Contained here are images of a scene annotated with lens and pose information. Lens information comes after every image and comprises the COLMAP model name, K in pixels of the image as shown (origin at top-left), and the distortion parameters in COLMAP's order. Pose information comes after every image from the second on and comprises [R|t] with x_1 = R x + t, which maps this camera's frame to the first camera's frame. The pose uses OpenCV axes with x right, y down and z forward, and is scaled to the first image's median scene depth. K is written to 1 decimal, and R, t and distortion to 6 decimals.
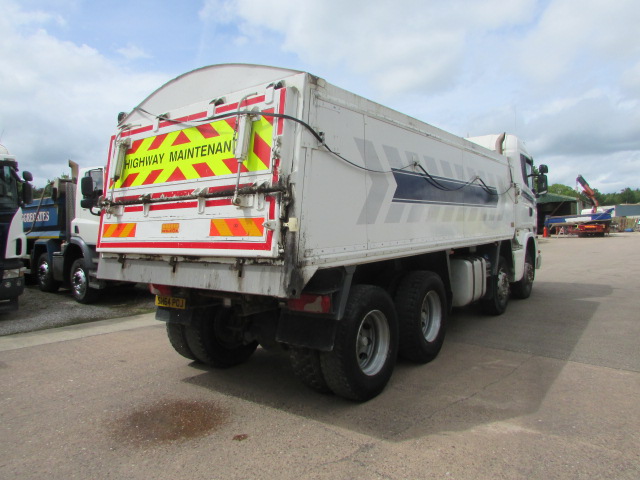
lens RADIAL K [[473.4, 0, 320.0], [0, 473.4, 240.0], [0, 0, 1]] dist [-0.043172, 0.005617]
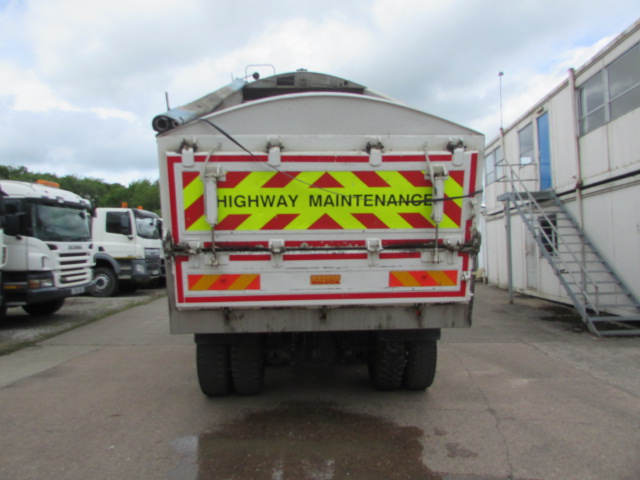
lens RADIAL K [[456.7, 0, 320.0], [0, 456.7, 240.0], [0, 0, 1]] dist [-0.025077, 0.002282]
pose [[0.757205, -0.213988, 0.617131, -0.875783], [-0.012515, 0.939886, 0.341258, -0.413030], [-0.653058, -0.266125, 0.709008, 0.375278]]
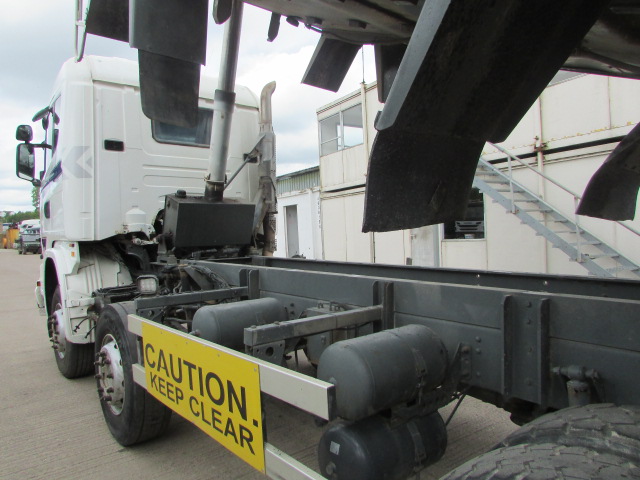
lens RADIAL K [[456.7, 0, 320.0], [0, 456.7, 240.0], [0, 0, 1]] dist [-0.025077, 0.002282]
pose [[0.235586, -0.240808, 0.941547, -0.447538], [-0.209635, 0.933417, 0.291182, 0.119748], [-0.948975, -0.265979, 0.169418, 1.739130]]
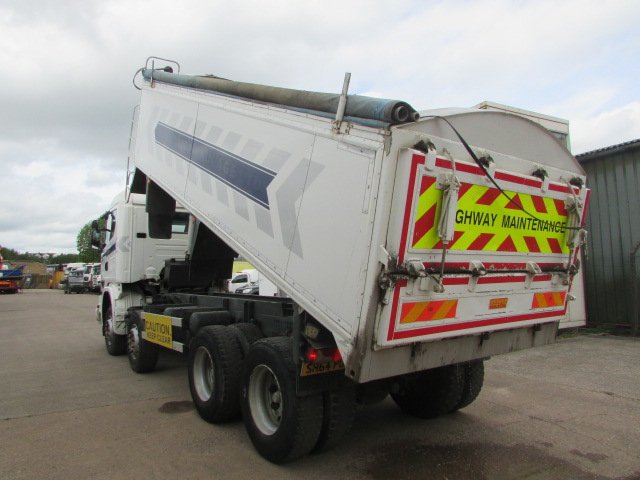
lens RADIAL K [[456.7, 0, 320.0], [0, 456.7, 240.0], [0, 0, 1]] dist [-0.025077, 0.002282]
pose [[0.301071, -0.146677, 0.942254, -1.235417], [-0.200730, 0.956213, 0.212988, -0.261167], [-0.932236, -0.253263, 0.258445, 1.124385]]
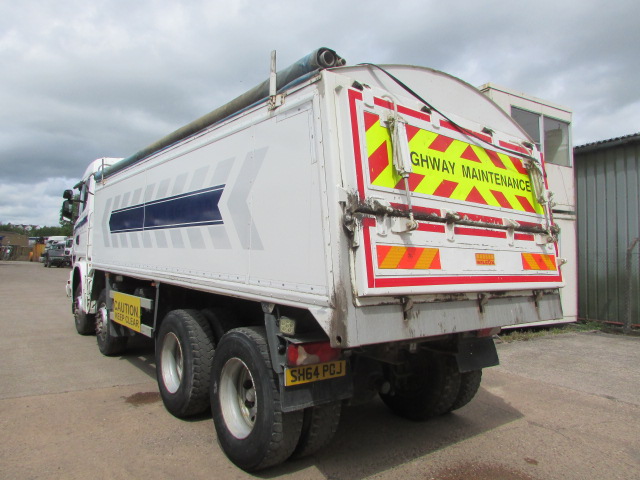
lens RADIAL K [[456.7, 0, 320.0], [0, 456.7, 240.0], [0, 0, 1]] dist [-0.025077, 0.002282]
pose [[0.250278, 0.067025, 0.965851, -1.169671], [-0.005997, 0.997689, -0.067680, -0.002819], [-0.968156, 0.011146, 0.250101, 1.079663]]
